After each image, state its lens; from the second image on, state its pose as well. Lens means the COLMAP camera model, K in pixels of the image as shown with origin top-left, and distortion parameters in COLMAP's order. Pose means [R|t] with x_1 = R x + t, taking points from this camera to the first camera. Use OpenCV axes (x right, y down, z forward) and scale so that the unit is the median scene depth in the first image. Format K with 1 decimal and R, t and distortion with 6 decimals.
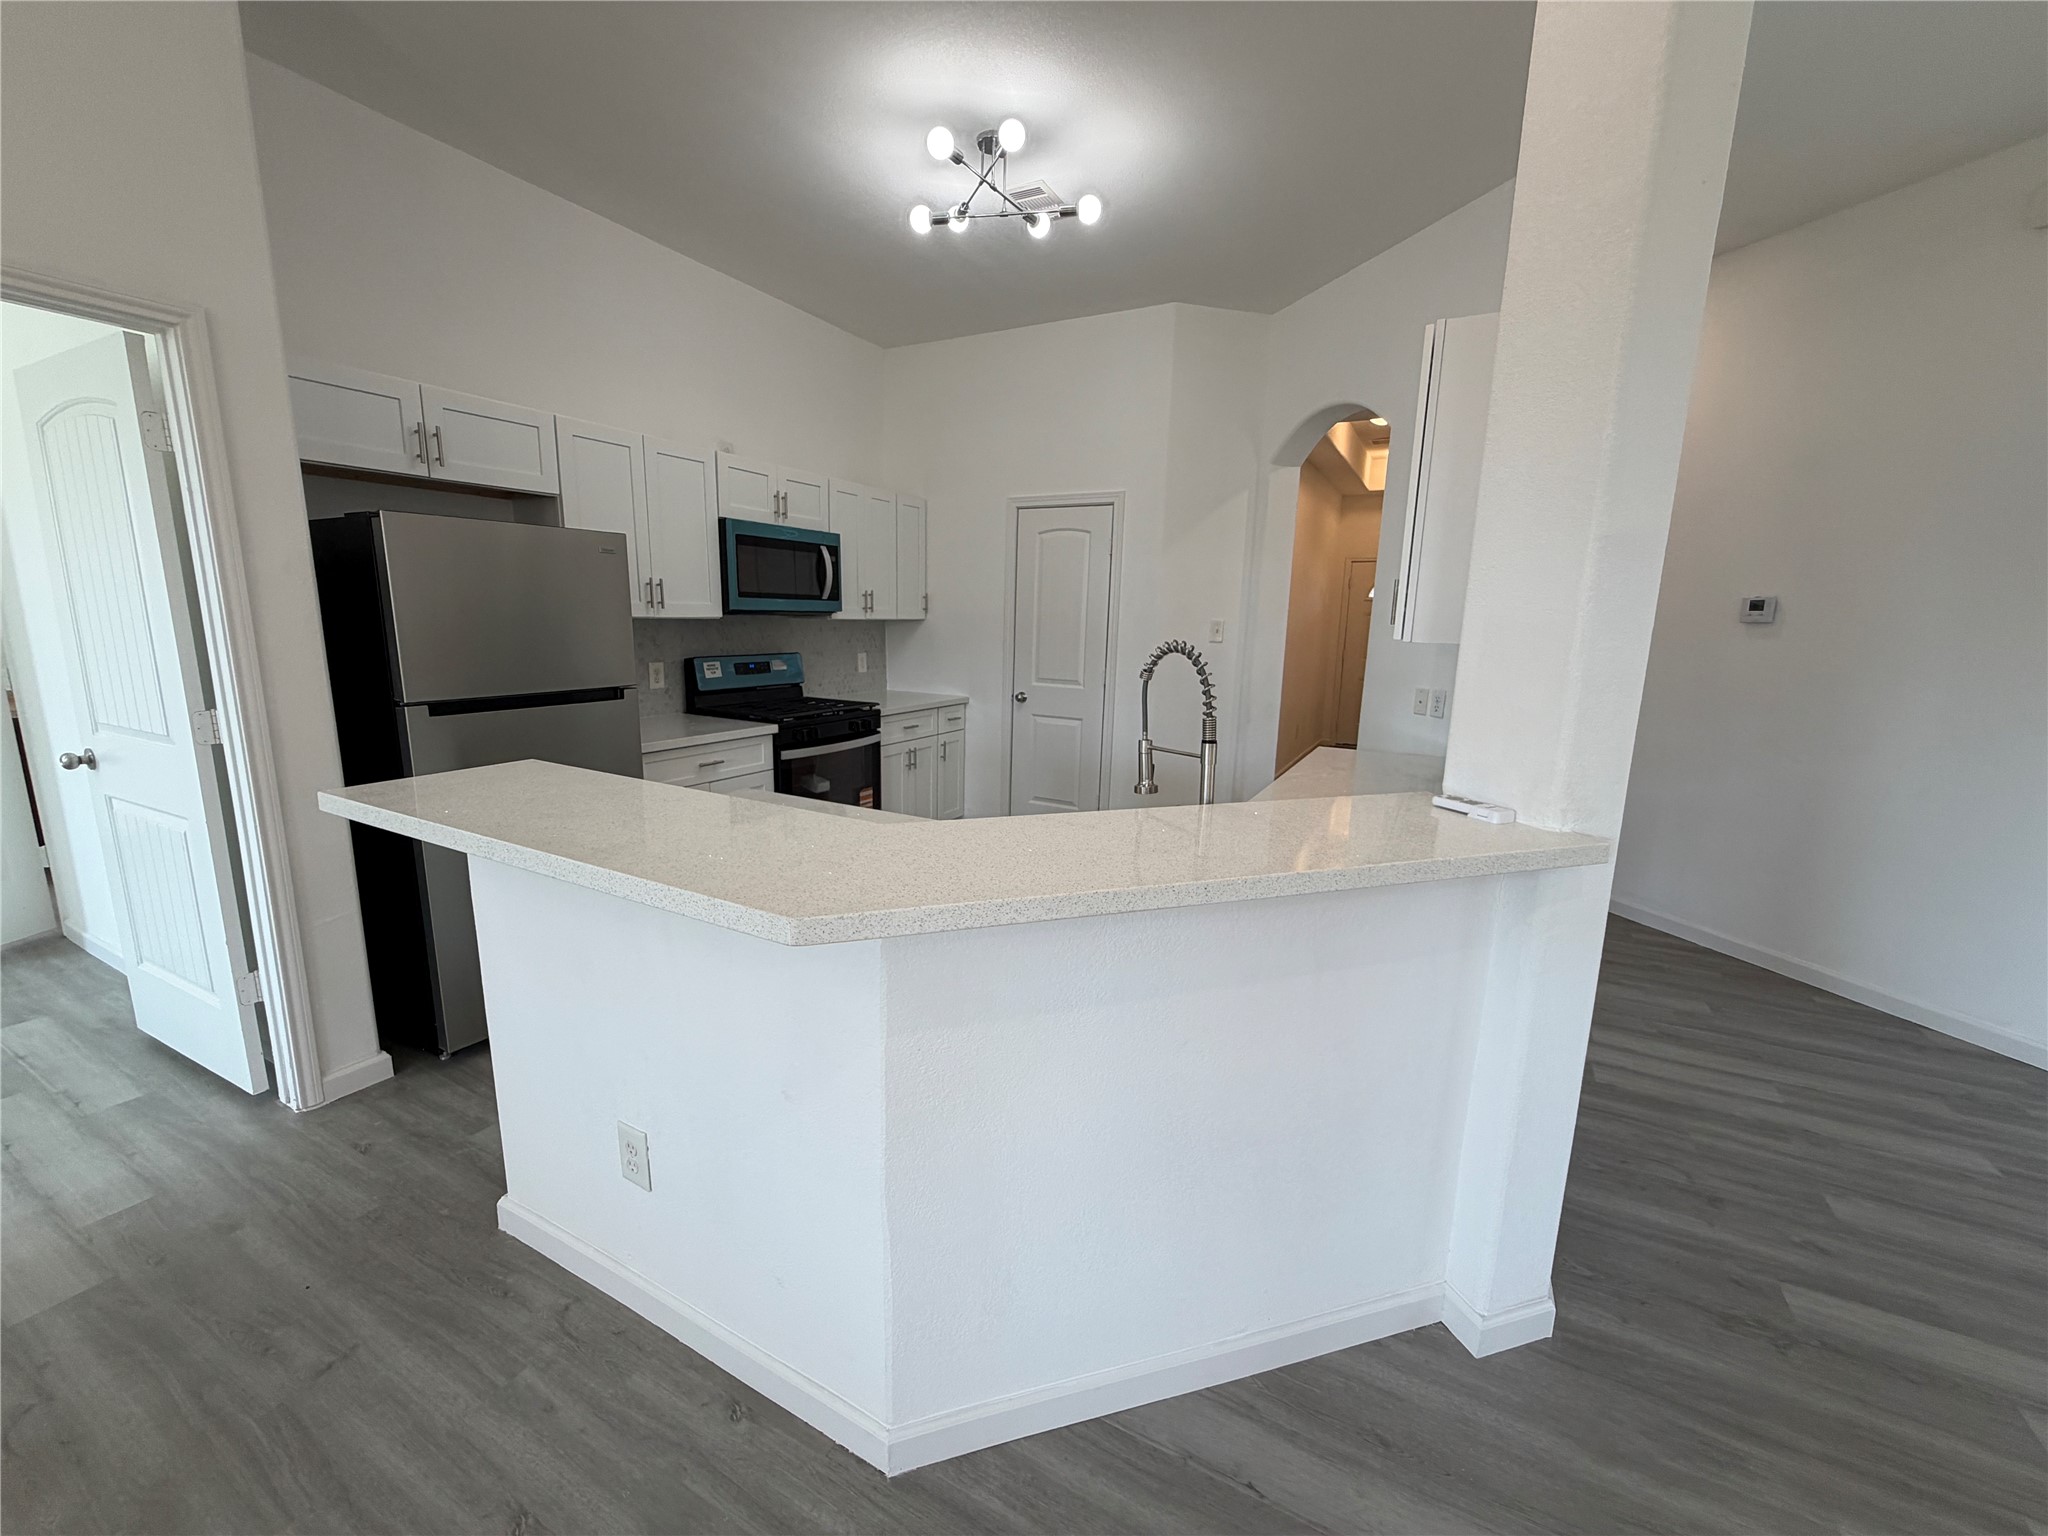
lens RADIAL K [[818.7, 0, 1016.5], [0, 818.7, 768.7], [0, 0, 1]] dist [0.001107, -0.000271]
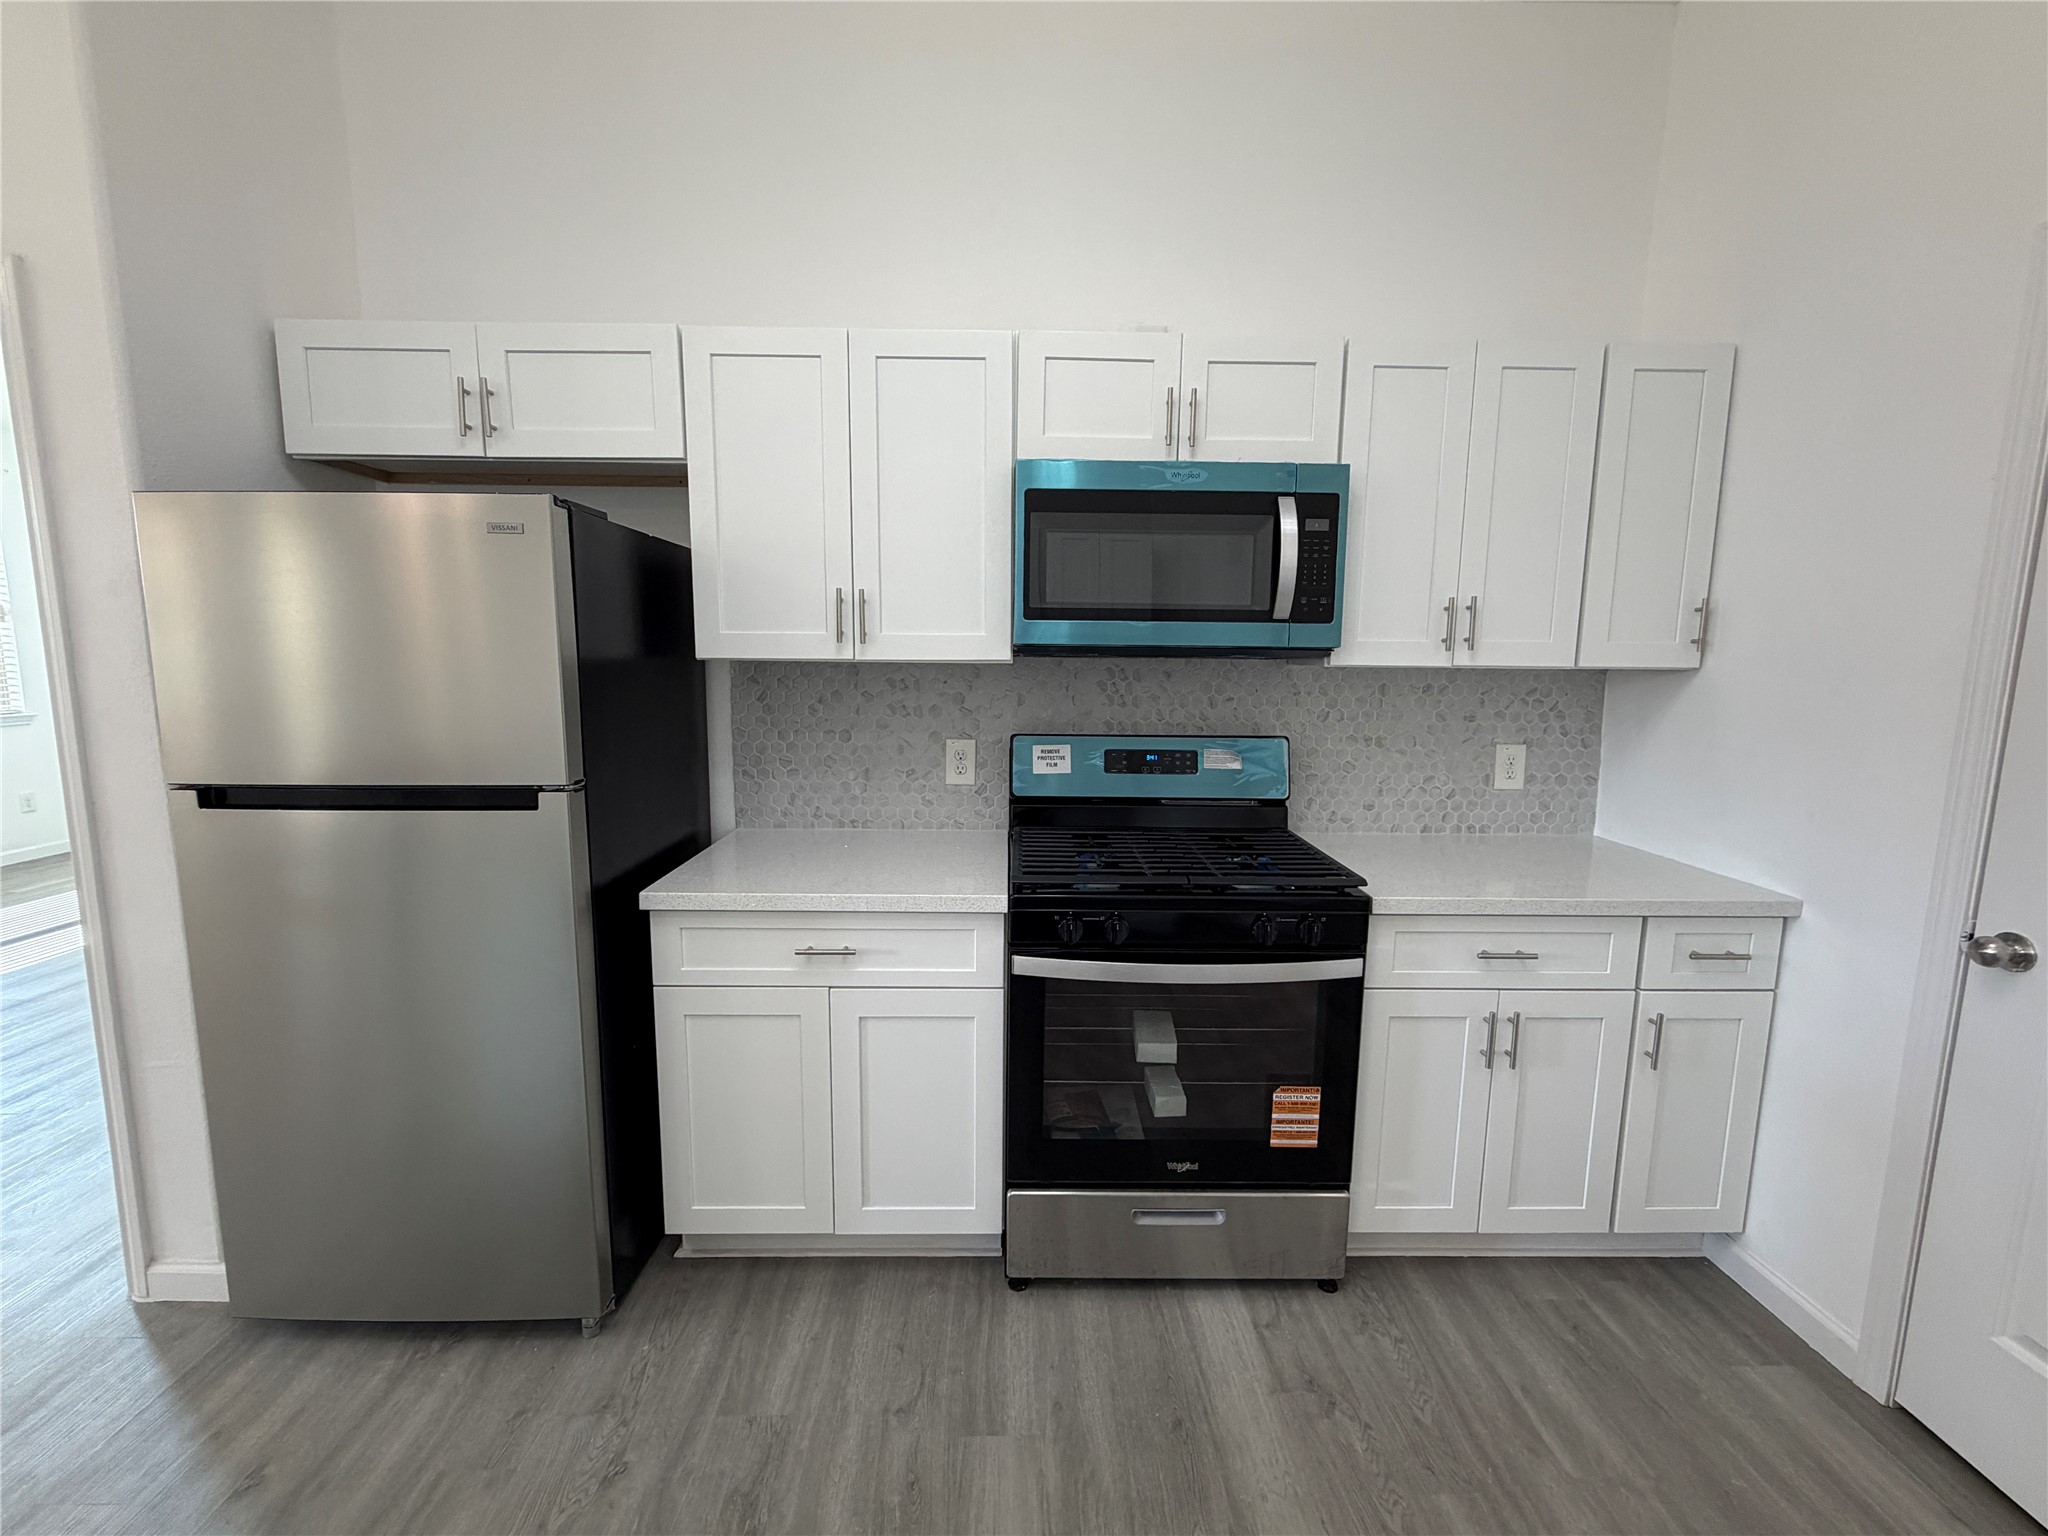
lens RADIAL K [[870.0, 0, 1023.3], [0, 870.0, 770.8], [0, 0, 1]] dist [0.003754, 0.000471]
pose [[0.494118, 0.099363, -0.863698, 0.109427], [-0.161146, 0.986700, 0.021322, -0.123122], [0.854330, 0.128645, 0.503558, 0.702291]]
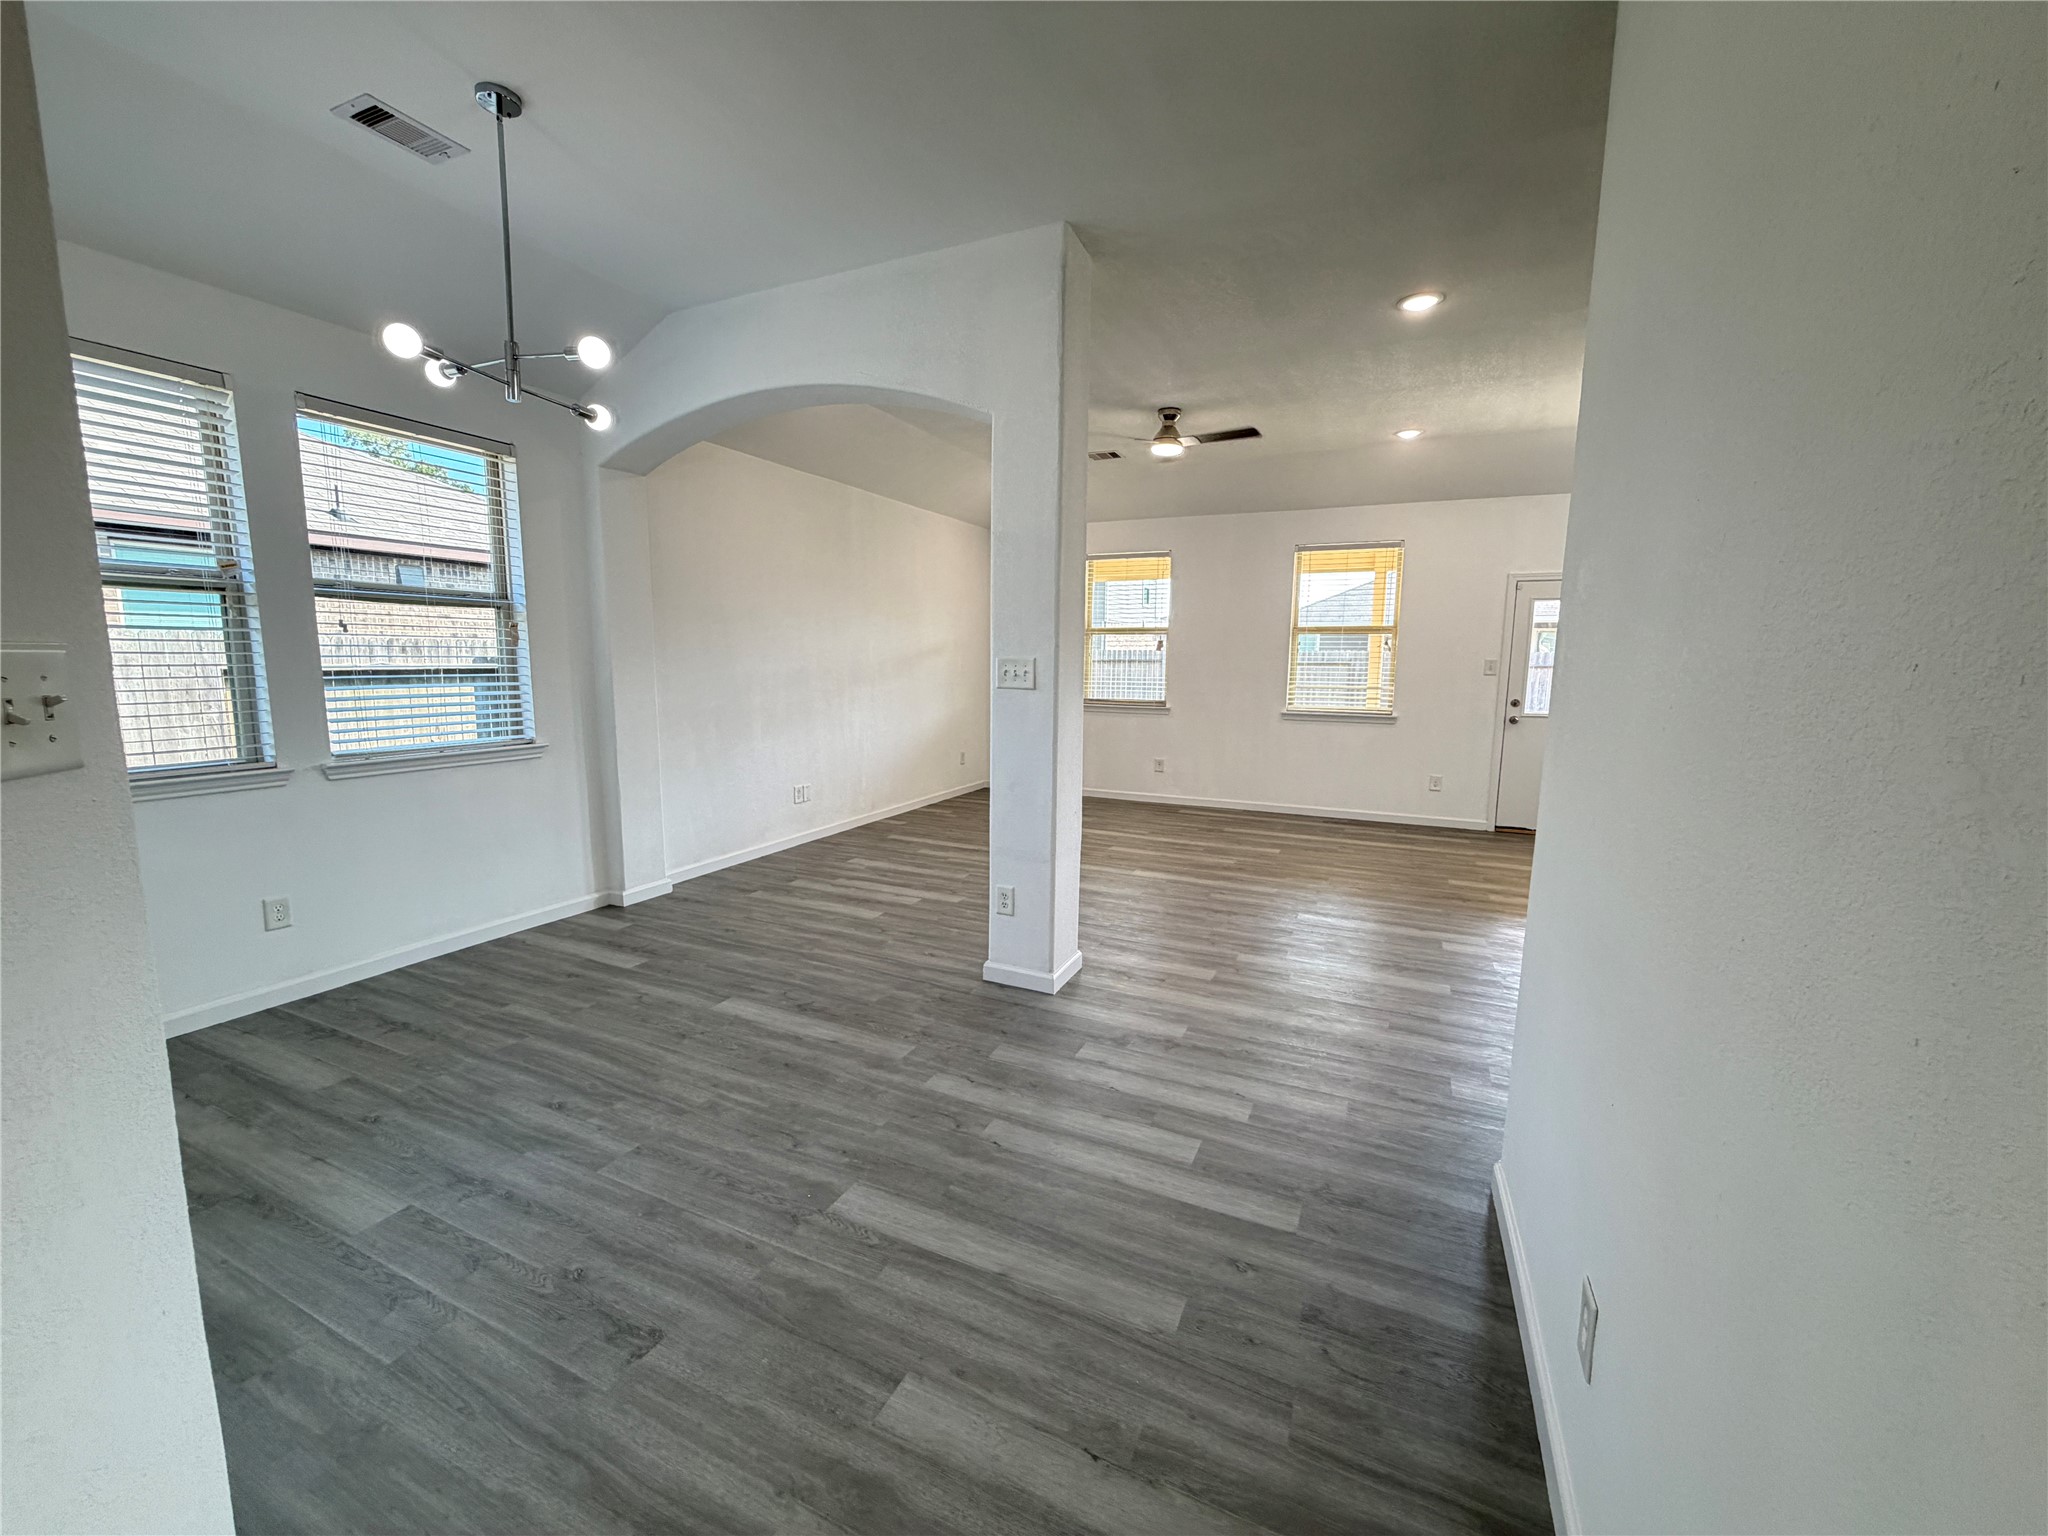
lens RADIAL K [[818.7, 0, 1016.5], [0, 818.7, 768.7], [0, 0, 1]] dist [0.001107, -0.000271]
pose [[-0.997761, -0.021537, -0.063315, 0.630527], [-0.040710, 0.946706, 0.319516, -0.144252], [0.053059, 0.321378, -0.945463, 0.828510]]
